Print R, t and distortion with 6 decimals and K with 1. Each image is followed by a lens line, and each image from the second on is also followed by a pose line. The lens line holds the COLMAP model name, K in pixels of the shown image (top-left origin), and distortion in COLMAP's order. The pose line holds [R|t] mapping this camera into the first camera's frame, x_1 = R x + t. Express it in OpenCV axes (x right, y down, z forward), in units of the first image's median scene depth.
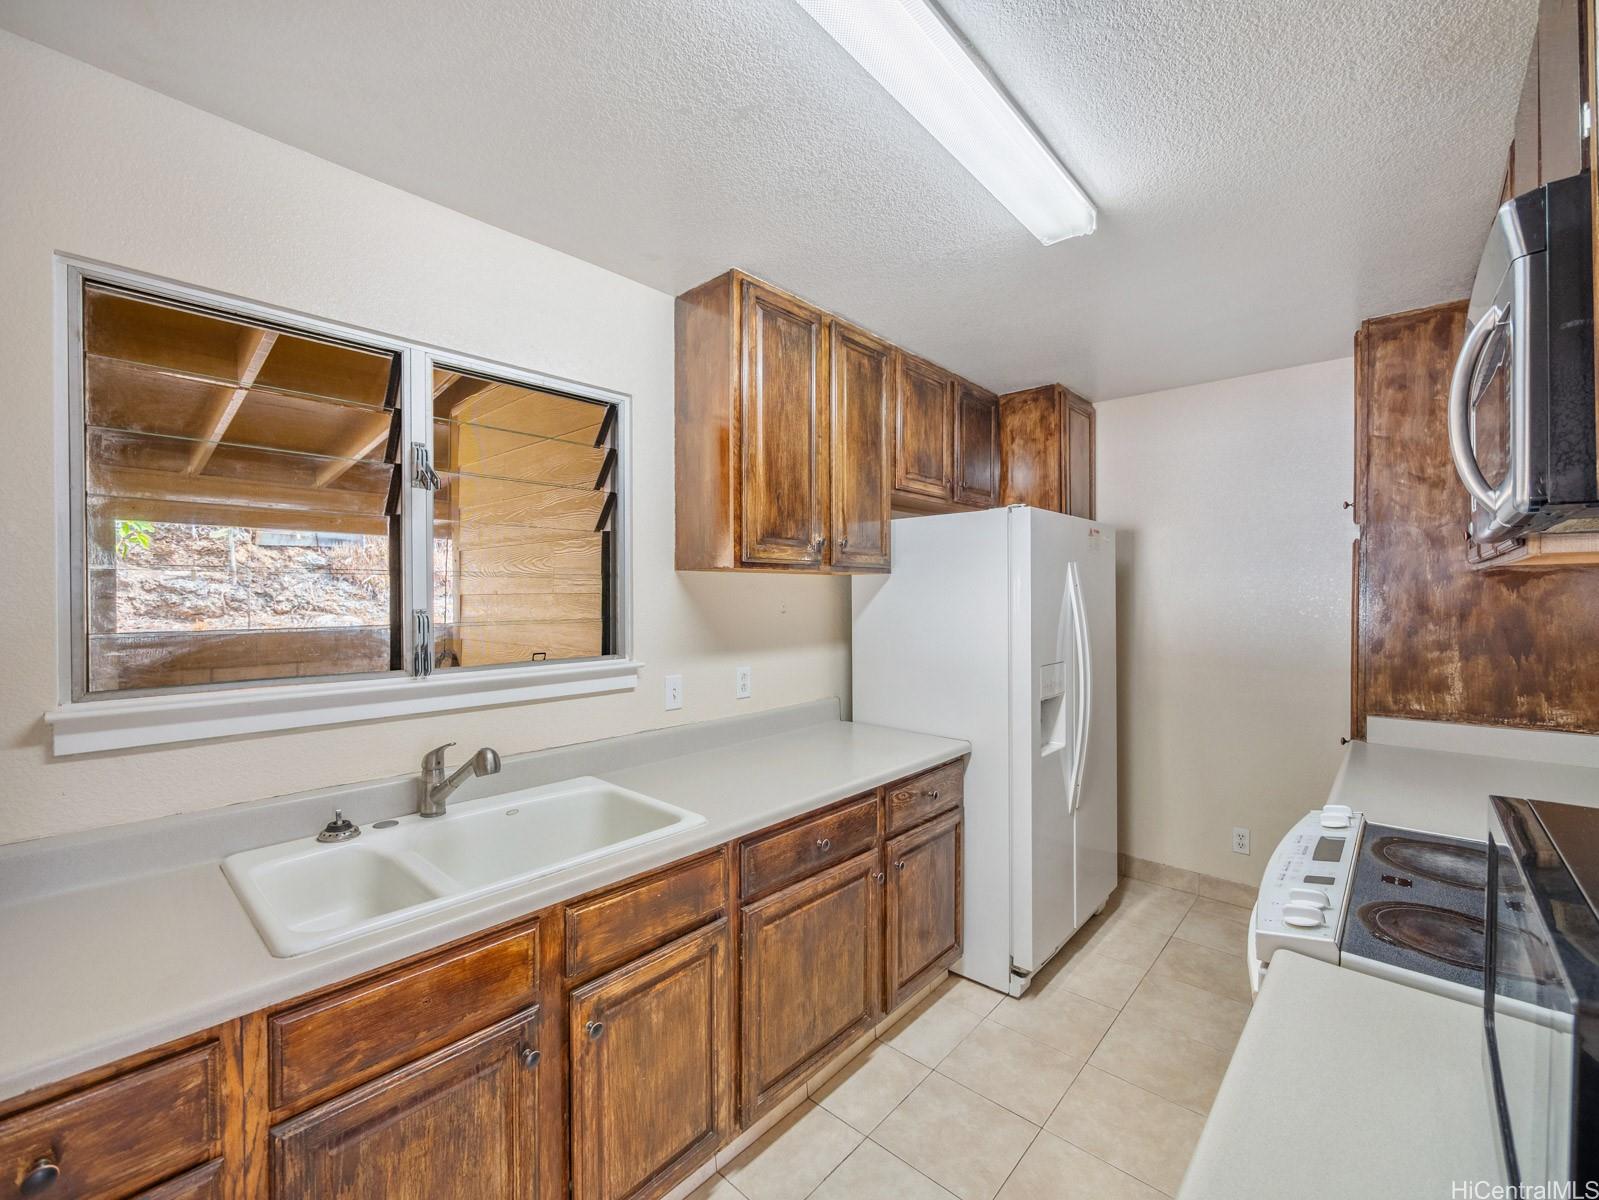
lens RADIAL K [[674.4, 0, 798.0], [0, 674.4, 602.9], [0, 0, 1]] dist [-0.002371, -0.000407]
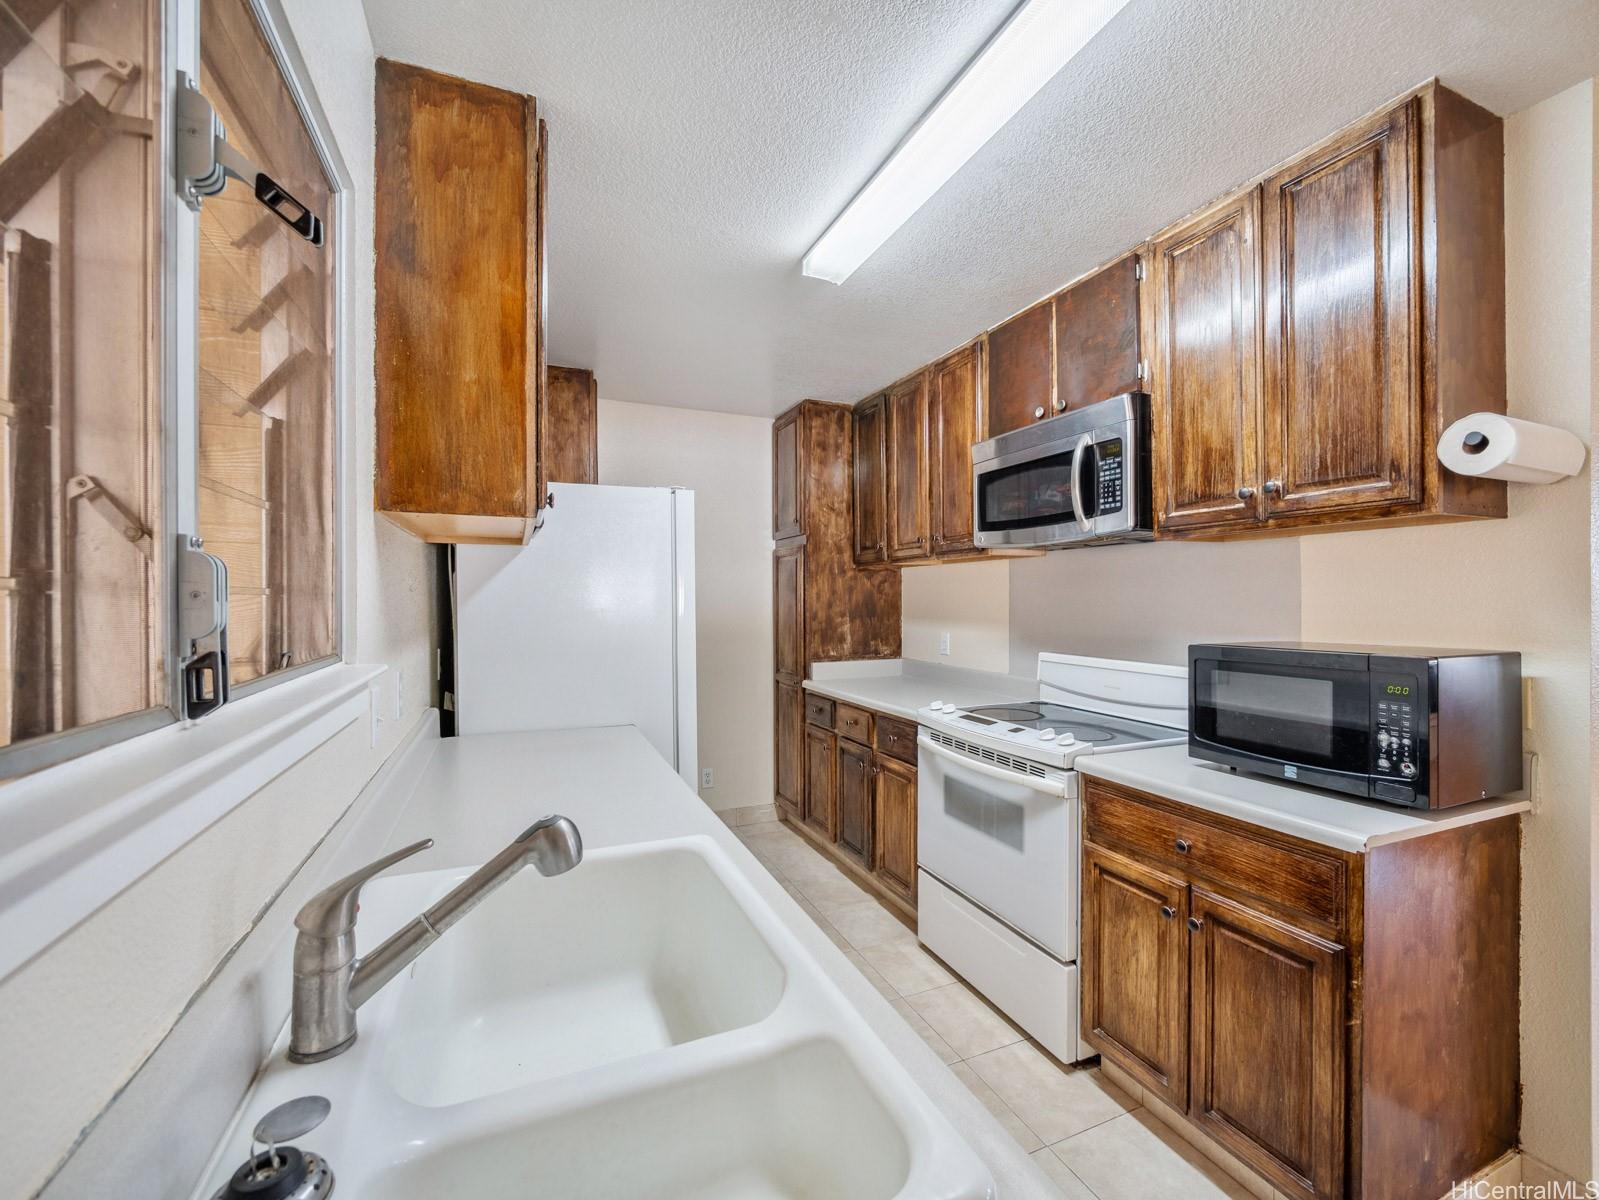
lens RADIAL K [[674.4, 0, 803.9], [0, 674.4, 600.5], [0, 0, 1]] dist [-0.002371, -0.000407]
pose [[0.430440, -0.000690, 0.902619, -0.543597], [0.006378, 0.999977, -0.002278, 0.033921], [-0.902596, 0.006738, 0.430435, 0.382137]]
